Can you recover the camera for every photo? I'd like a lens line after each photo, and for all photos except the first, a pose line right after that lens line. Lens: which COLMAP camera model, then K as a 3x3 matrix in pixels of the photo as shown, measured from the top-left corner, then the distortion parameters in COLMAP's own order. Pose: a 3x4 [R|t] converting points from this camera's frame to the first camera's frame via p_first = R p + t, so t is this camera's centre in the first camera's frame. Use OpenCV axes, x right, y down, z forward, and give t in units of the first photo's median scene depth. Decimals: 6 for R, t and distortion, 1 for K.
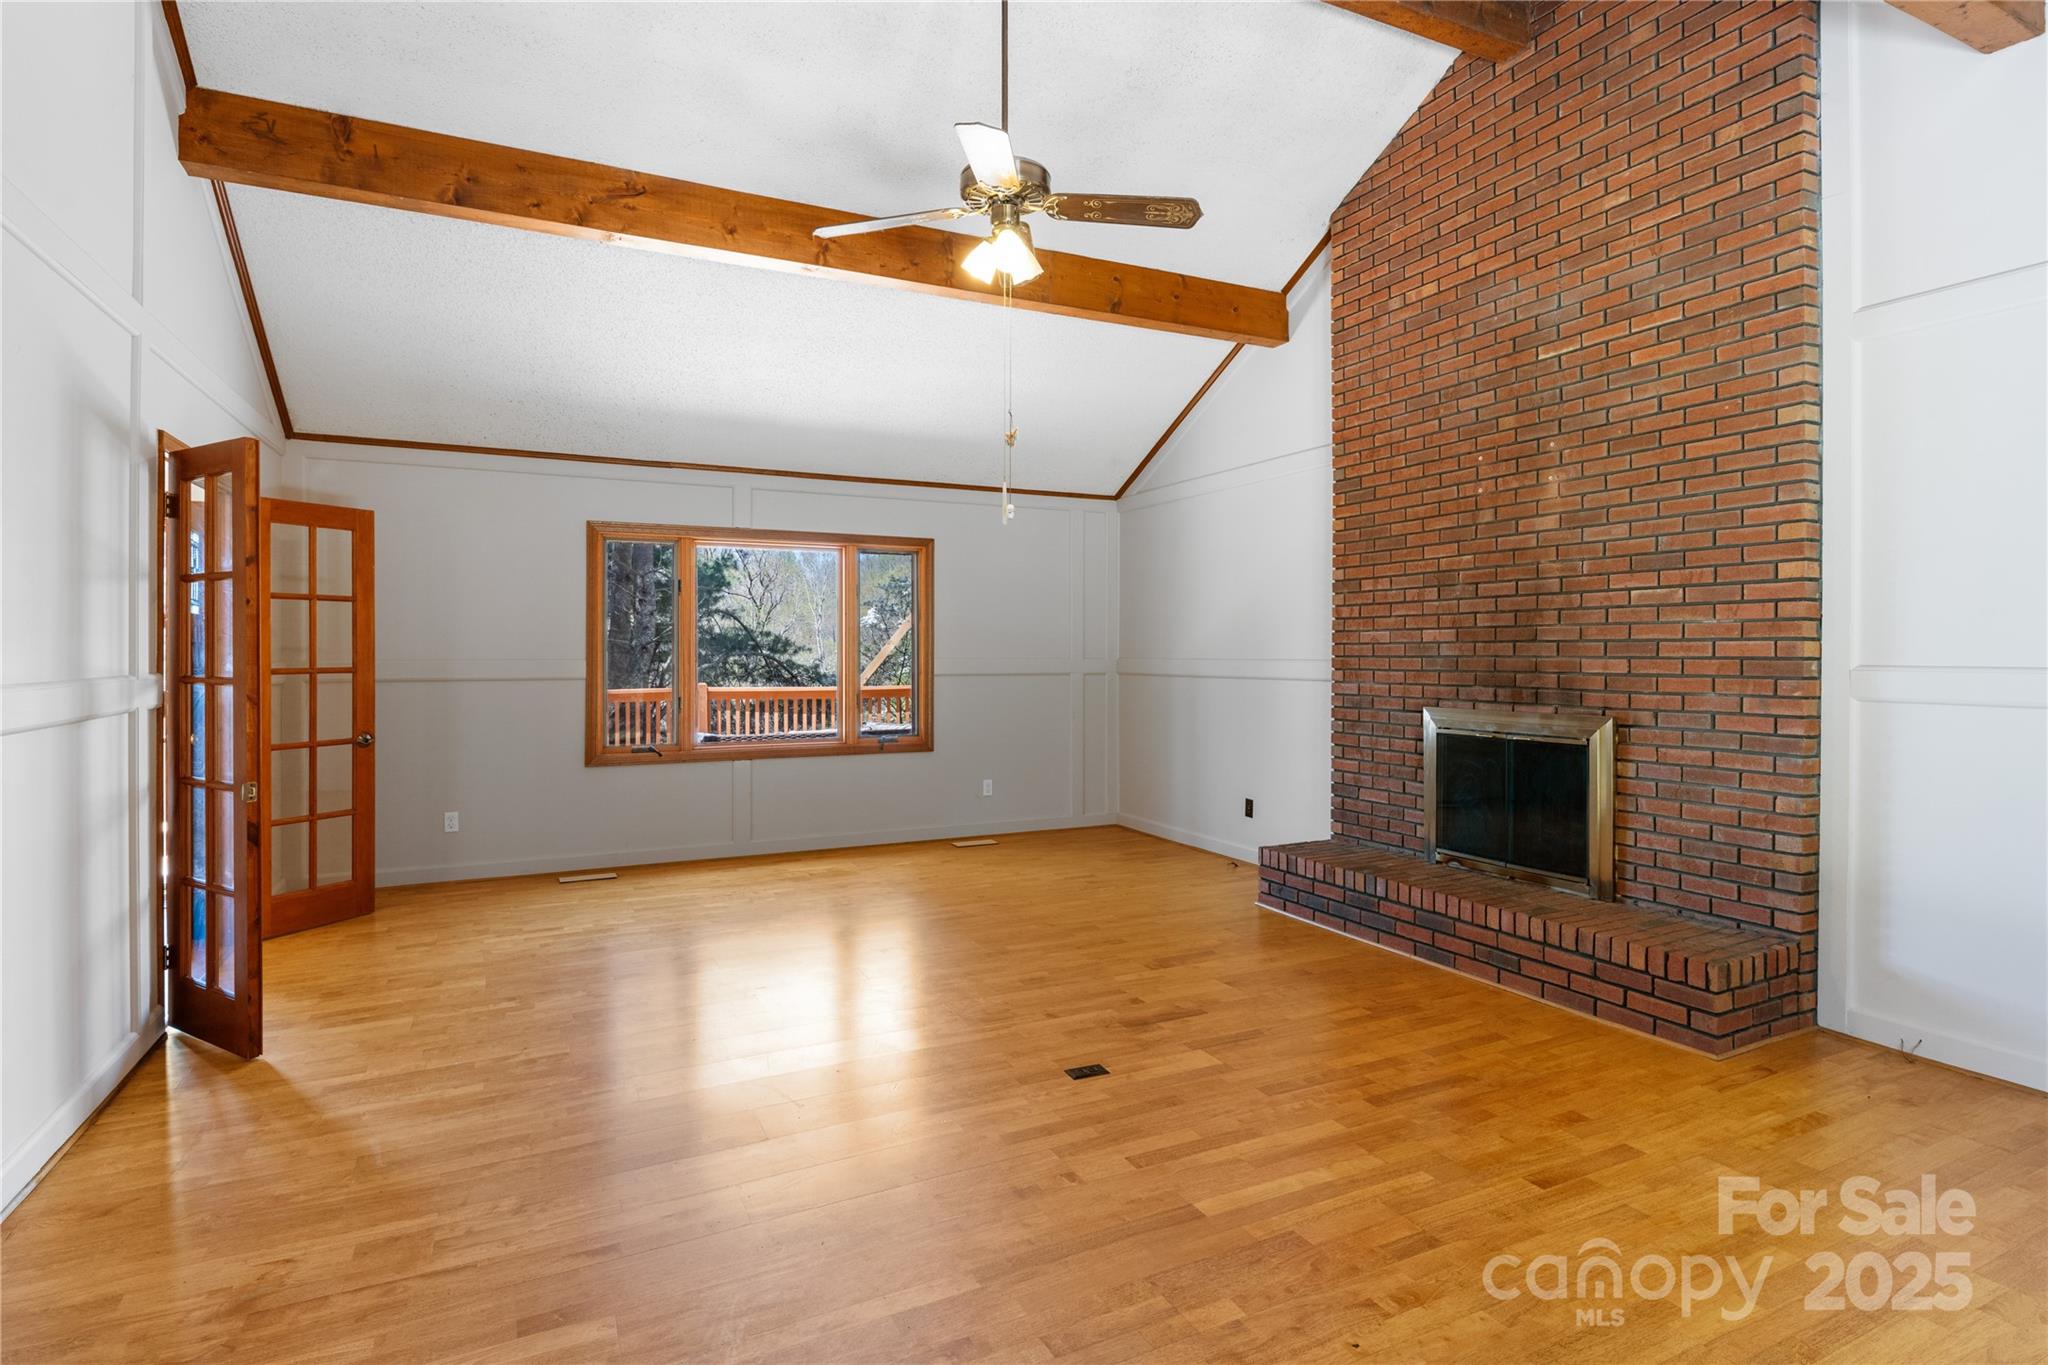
lens RADIAL K [[1033.8, 0, 1026.4], [0, 1033.8, 652.9], [0, 0, 1]] dist [-0.003151, -0.000792]
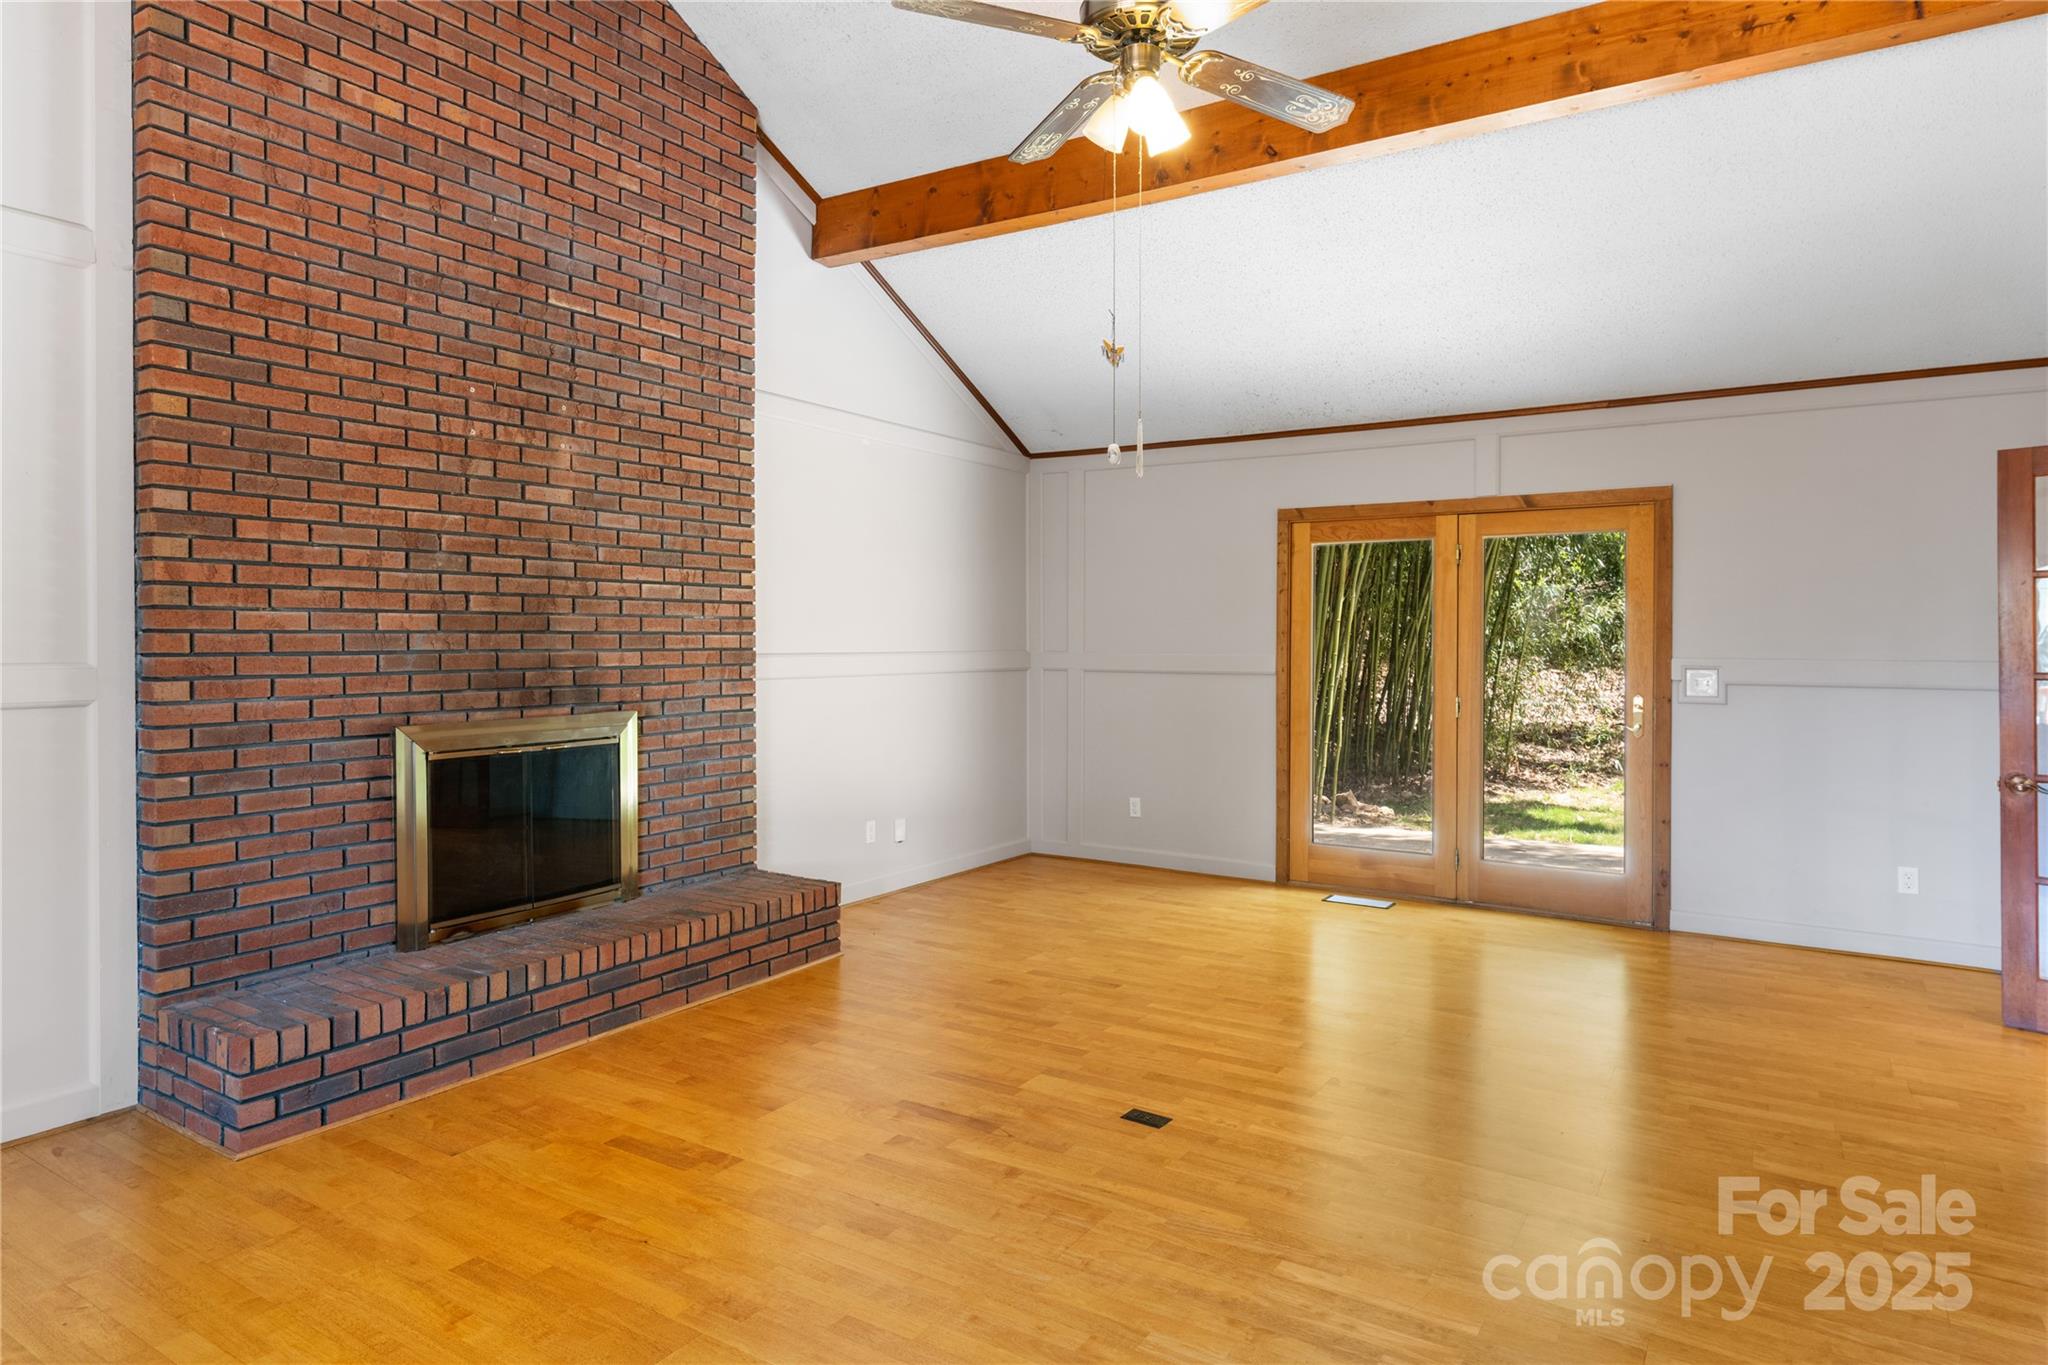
lens RADIAL K [[1187.4, 0, 1026.3], [0, 1187.4, 651.8], [0, 0, 1]] dist [0.002285, -0.000011]
pose [[-0.520790, -0.009056, 0.853637, -0.588214], [0.000648, 0.999939, 0.011003, -0.006132], [-0.853685, 0.006284, -0.520752, 1.256267]]
